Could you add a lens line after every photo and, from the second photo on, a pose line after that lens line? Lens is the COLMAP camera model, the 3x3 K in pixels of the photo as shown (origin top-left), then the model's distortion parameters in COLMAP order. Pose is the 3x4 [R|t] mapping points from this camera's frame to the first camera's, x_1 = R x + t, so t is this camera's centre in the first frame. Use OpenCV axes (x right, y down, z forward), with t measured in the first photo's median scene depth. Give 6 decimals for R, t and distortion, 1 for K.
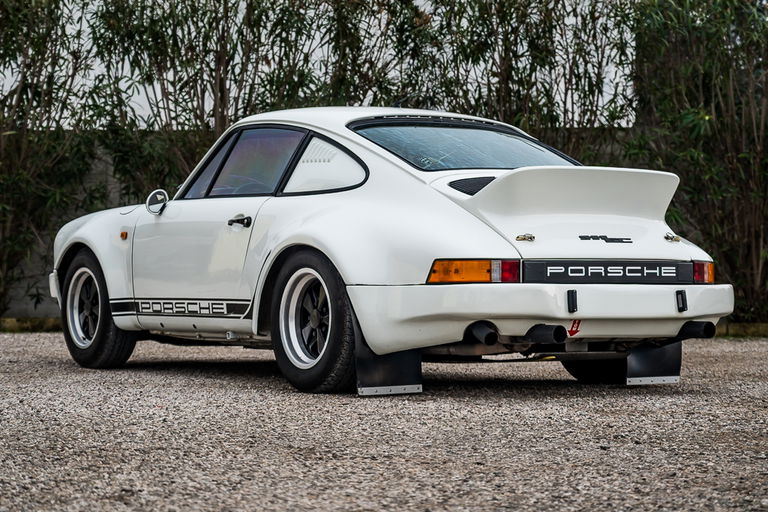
lens RADIAL K [[1906.7, 0, 369.4], [0, 1906.7, 241.9], [0, 0, 1]] dist [0.109865, 0.000000]
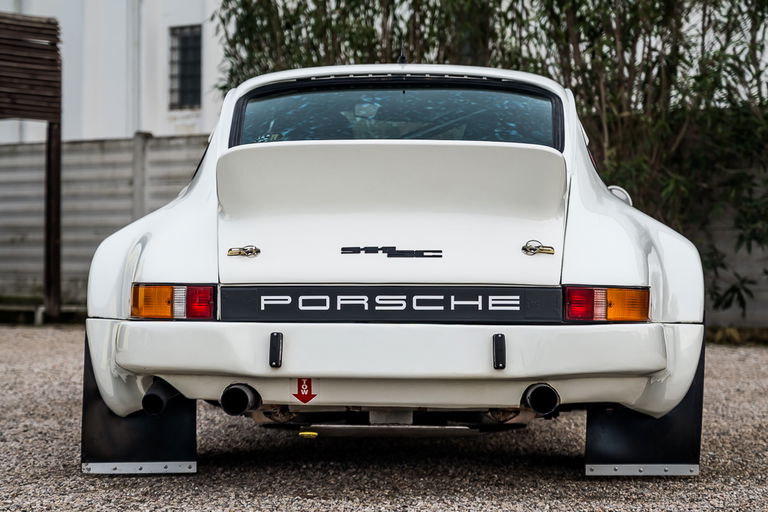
lens RADIAL K [[1906.7, 0, 377.0], [0, 1906.7, 236.8], [0, 0, 1]] dist [0.109865, 0.000000]
pose [[0.827400, -0.007465, -0.561563, 0.430966], [0.009482, 0.999955, 0.000678, -0.006331], [0.561533, -0.005885, 0.827433, 0.420575]]
